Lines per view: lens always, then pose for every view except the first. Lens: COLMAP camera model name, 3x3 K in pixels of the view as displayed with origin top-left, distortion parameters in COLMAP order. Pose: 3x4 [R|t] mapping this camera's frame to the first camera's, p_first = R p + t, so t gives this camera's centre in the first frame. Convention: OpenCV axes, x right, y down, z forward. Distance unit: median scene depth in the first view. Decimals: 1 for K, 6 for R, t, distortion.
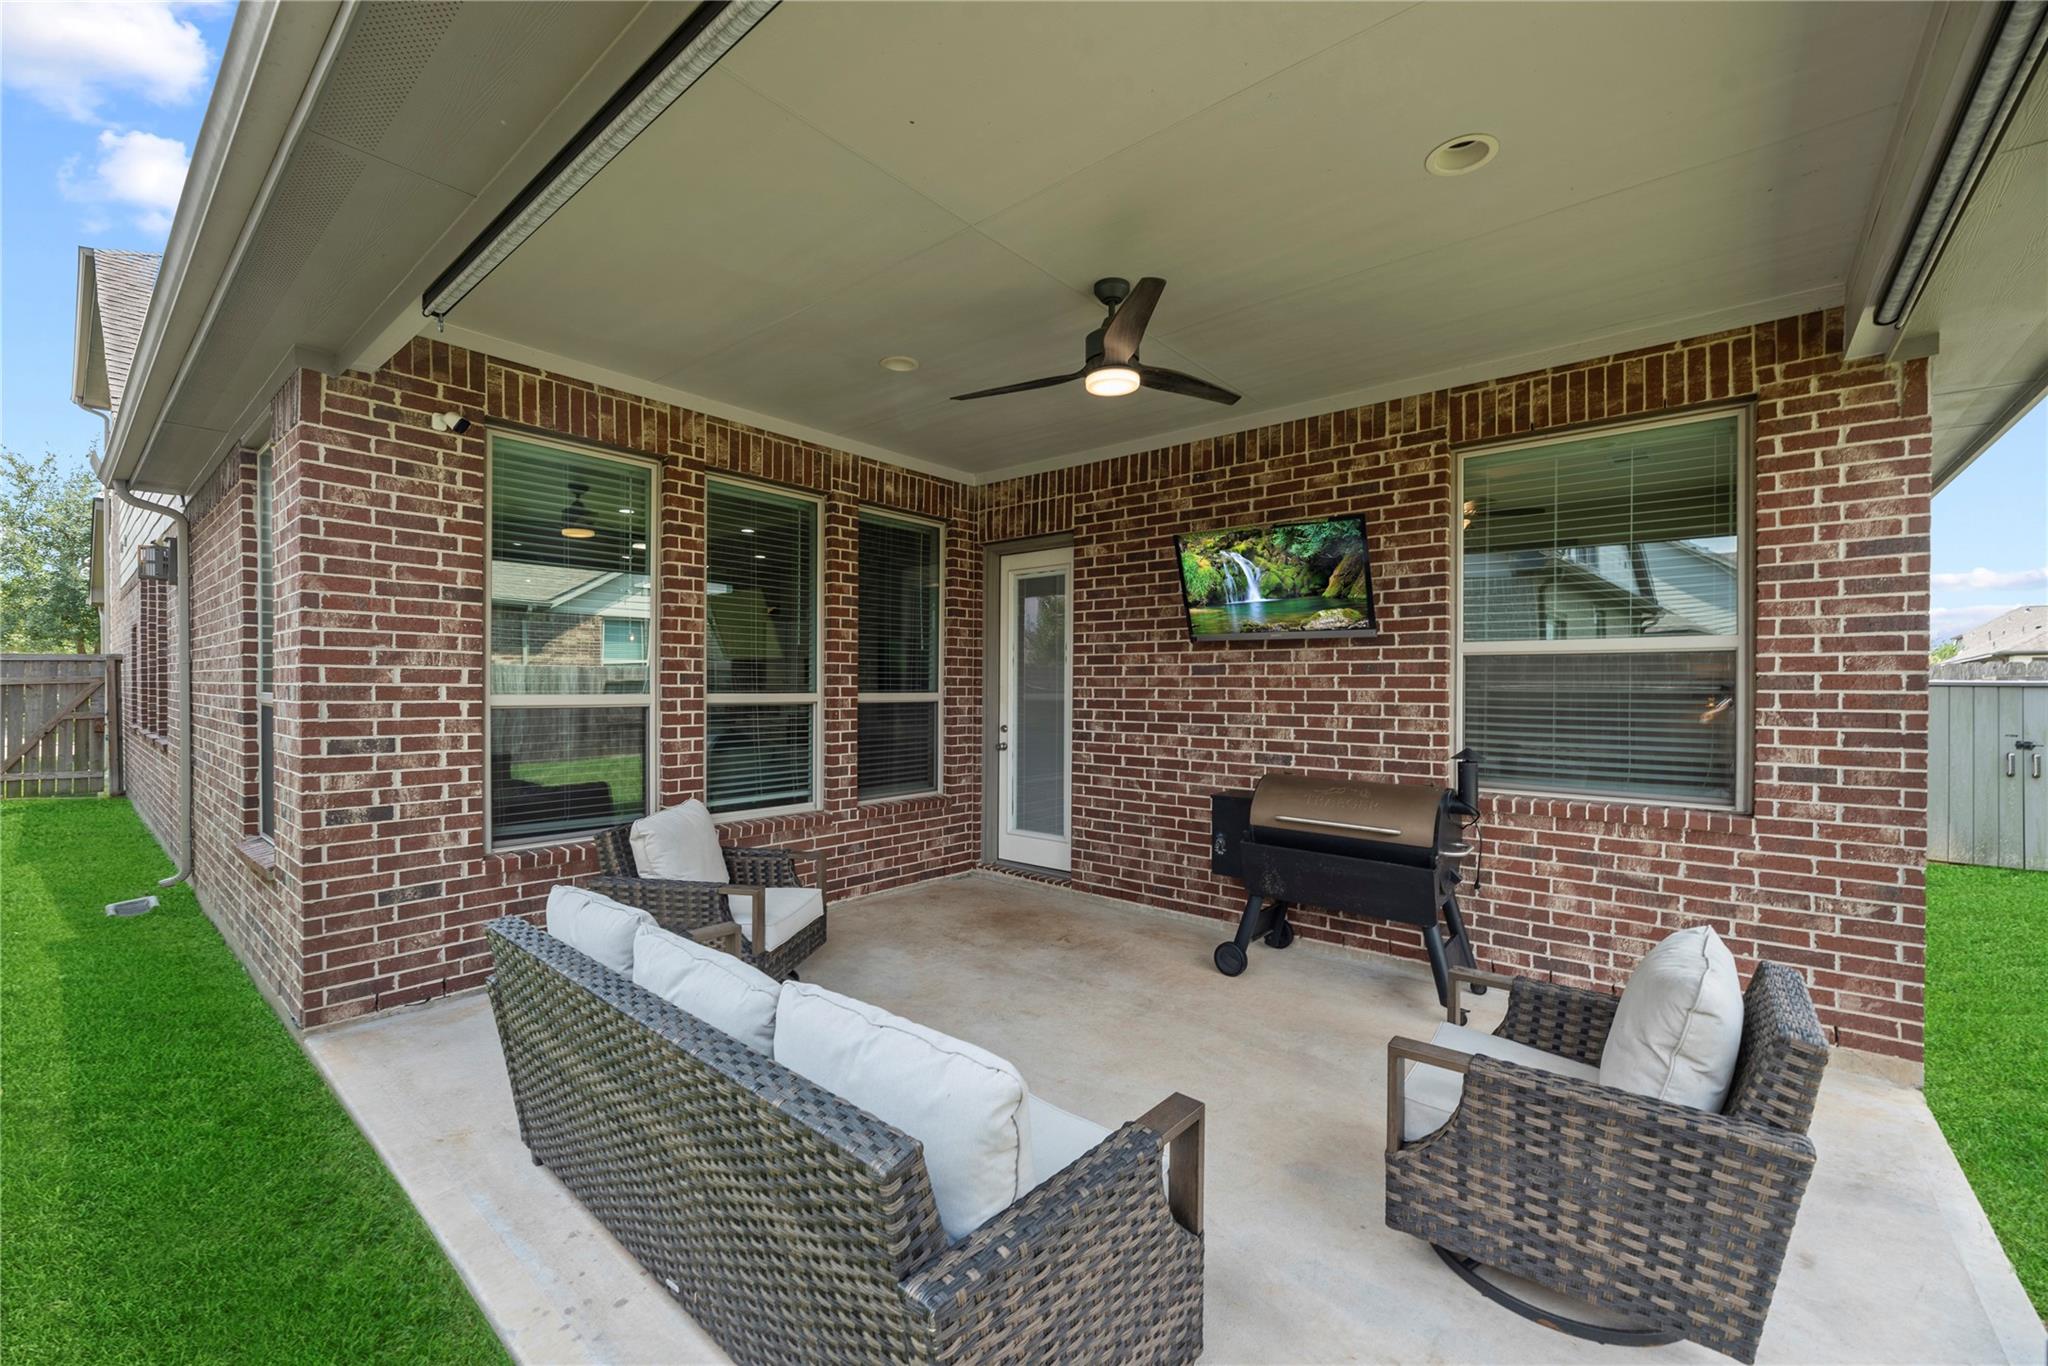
lens RADIAL K [[838.1, 0, 1024.0], [0, 838.1, 683.0], [0, 0, 1]] dist [0.023963, -0.000101]
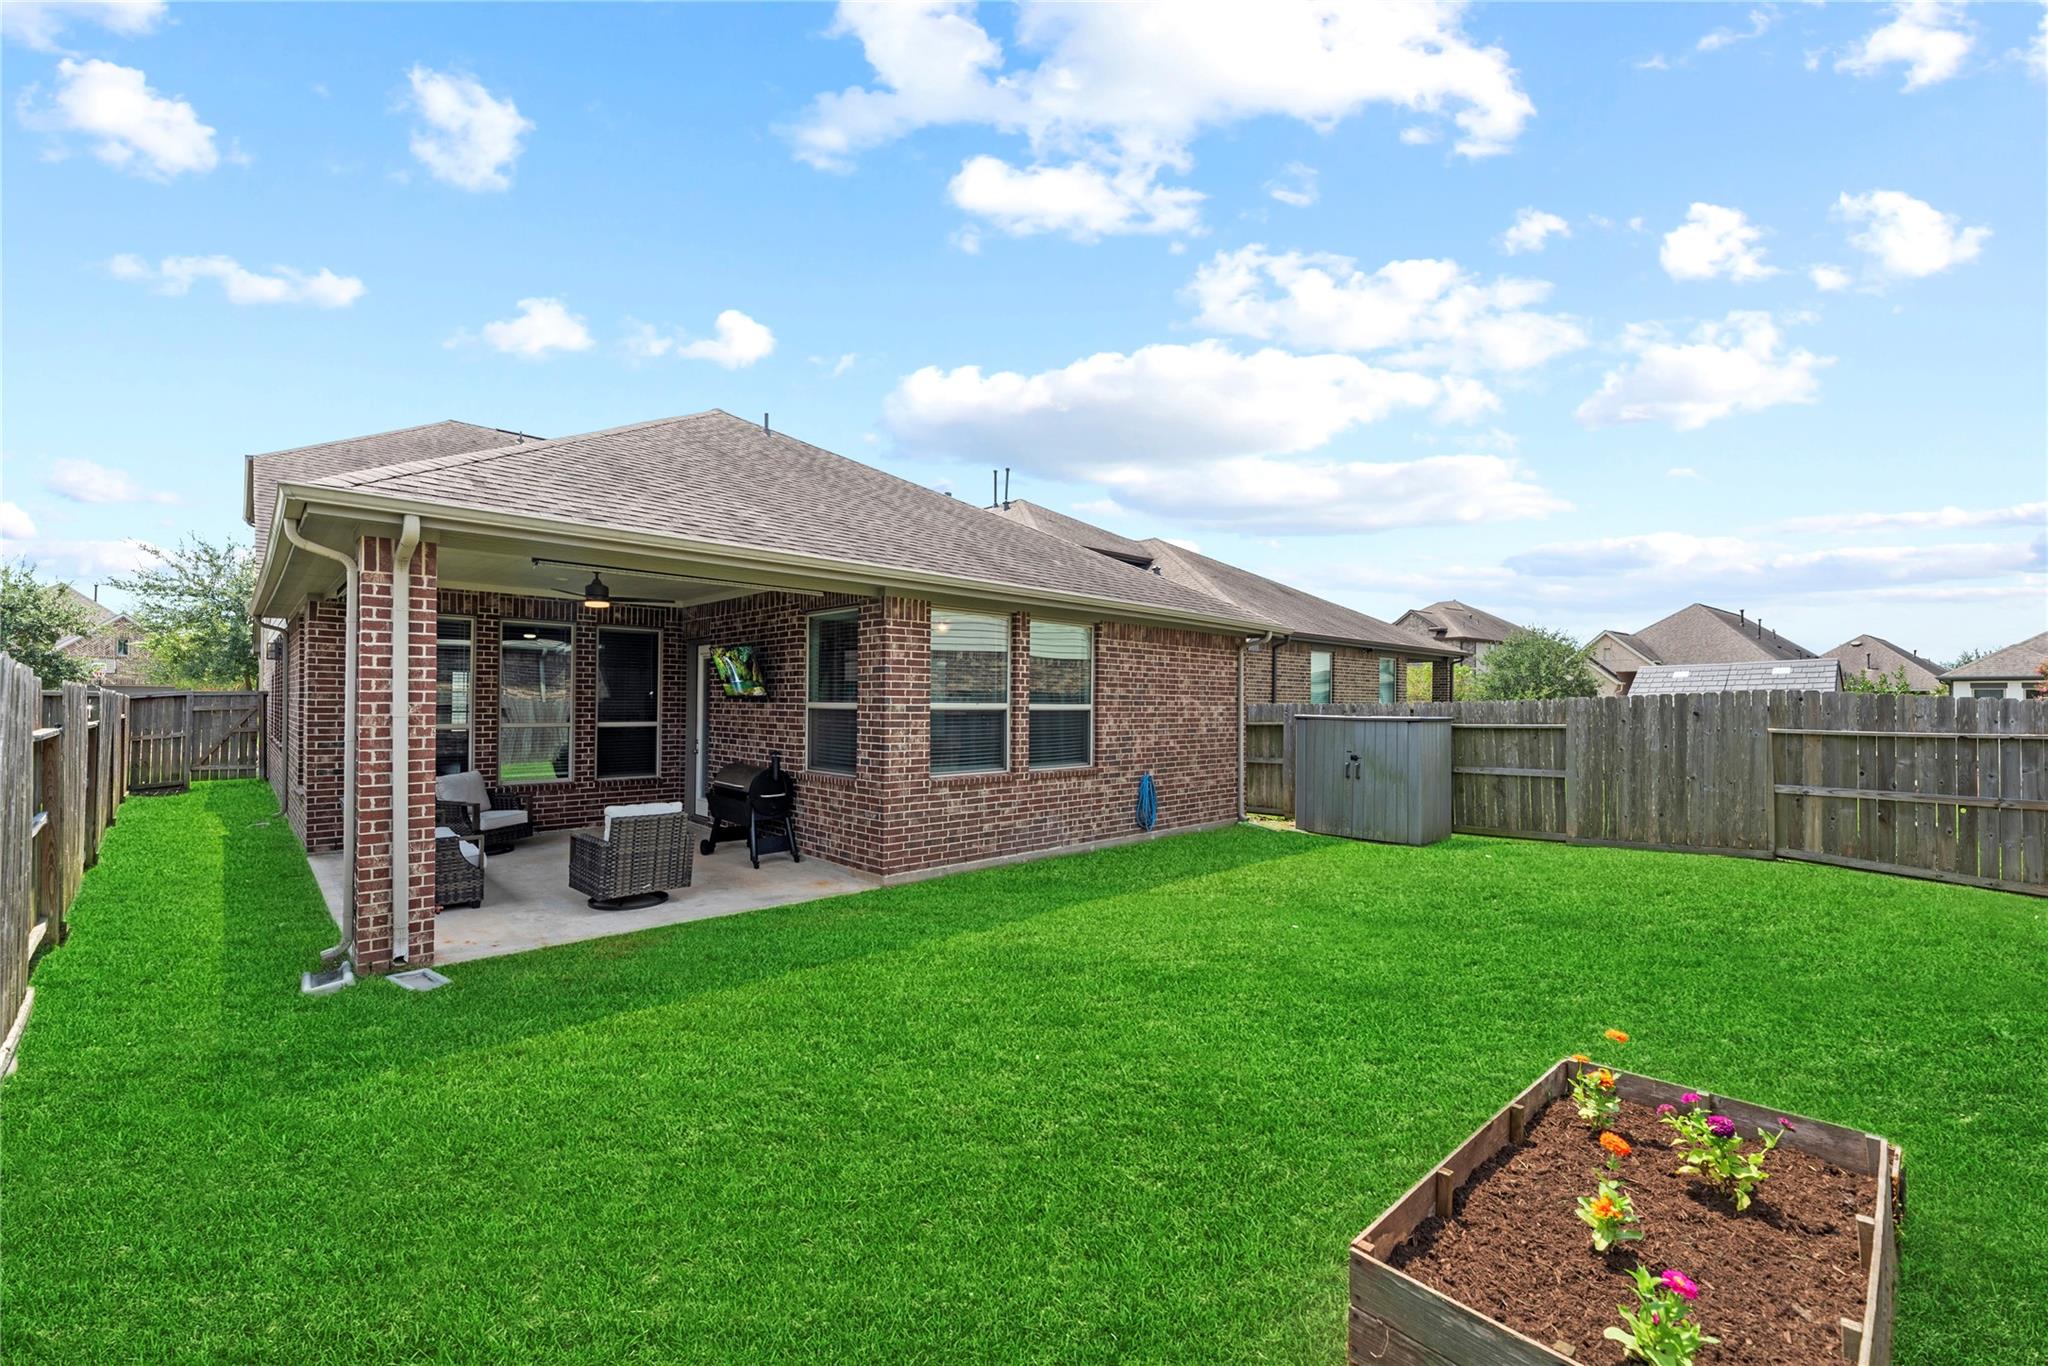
lens RADIAL K [[826.7, 0, 1032.6], [0, 826.7, 685.8], [0, 0, 1]] dist [0.002452, 0.000044]
pose [[0.993945, 0.000934, -0.109878, 1.560978], [-0.002957, 0.999829, -0.018256, -0.062879], [0.109842, 0.018471, 0.993777, -1.218827]]
